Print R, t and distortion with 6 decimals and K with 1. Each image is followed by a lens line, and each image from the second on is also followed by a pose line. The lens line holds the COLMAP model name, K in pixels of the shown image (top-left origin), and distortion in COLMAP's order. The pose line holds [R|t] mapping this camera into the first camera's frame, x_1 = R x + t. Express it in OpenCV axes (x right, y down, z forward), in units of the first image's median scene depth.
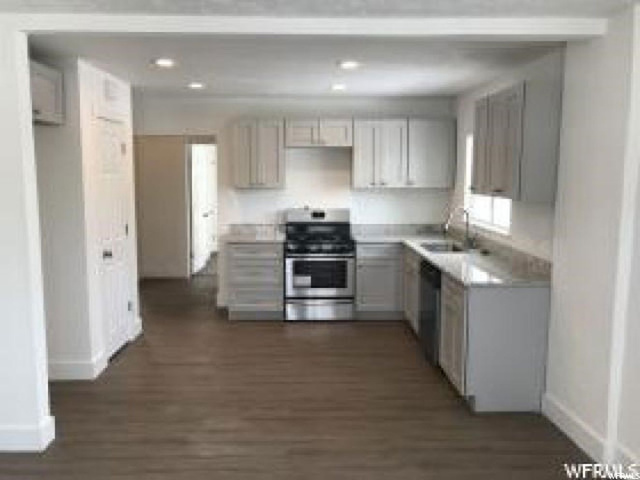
lens RADIAL K [[526.5, 0, 320.0], [0, 526.5, 240.0], [0, 0, 1]] dist [0.037256, -0.001870]
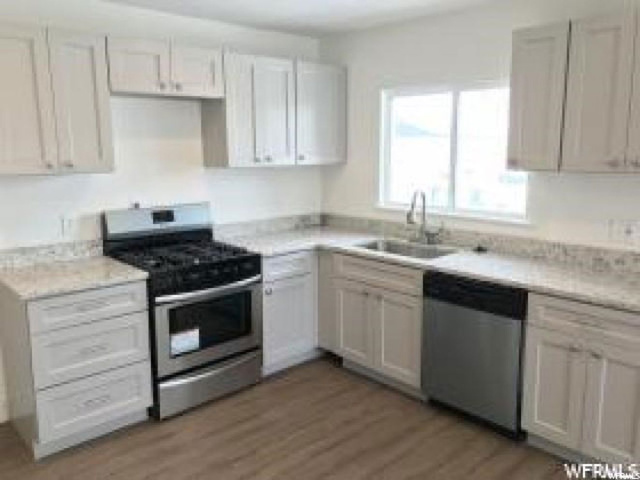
lens RADIAL K [[526.5, 0, 320.0], [0, 526.5, 240.0], [0, 0, 1]] dist [0.037256, -0.001870]
pose [[0.745852, -0.121944, 0.654855, -0.273211], [0.093399, 0.992533, 0.078448, -0.055430], [-0.659532, 0.002652, 0.751672, 0.488250]]
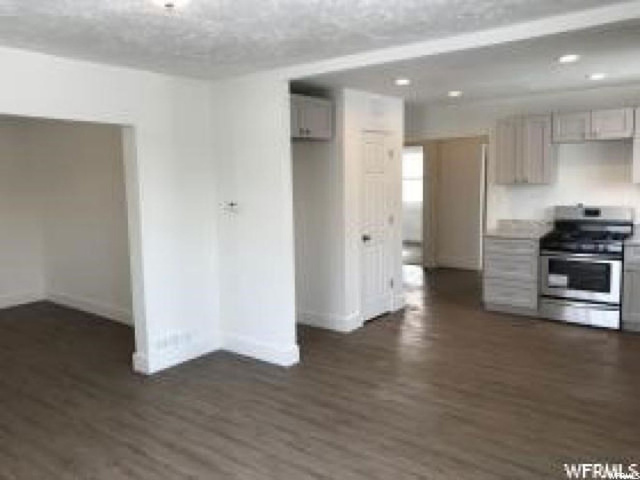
lens RADIAL K [[526.5, 0, 320.0], [0, 526.5, 240.0], [0, 0, 1]] dist [0.037256, -0.001870]
pose [[0.775457, 0.056864, -0.628835, 0.234282], [-0.057231, 0.998167, 0.019687, 0.010080], [0.628801, 0.020722, 0.777290, -0.035477]]
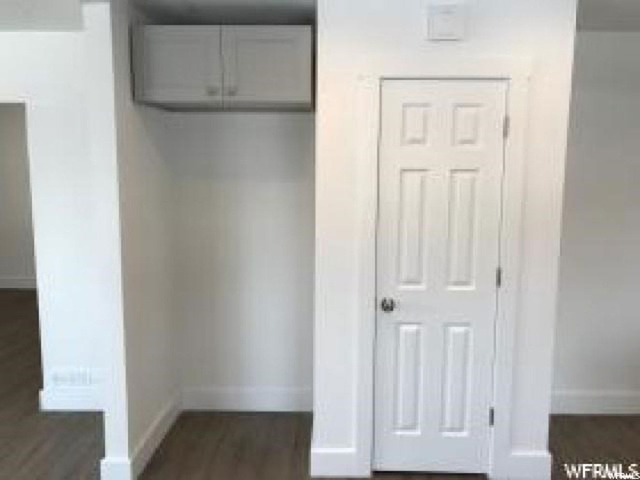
lens RADIAL K [[526.5, 0, 320.0], [0, 526.5, 240.0], [0, 0, 1]] dist [0.037256, -0.001870]
pose [[-0.066808, 0.122495, -0.990218, 0.146946], [-0.128777, 0.983076, 0.130300, -0.088160], [0.989421, 0.136222, -0.049903, 0.728287]]
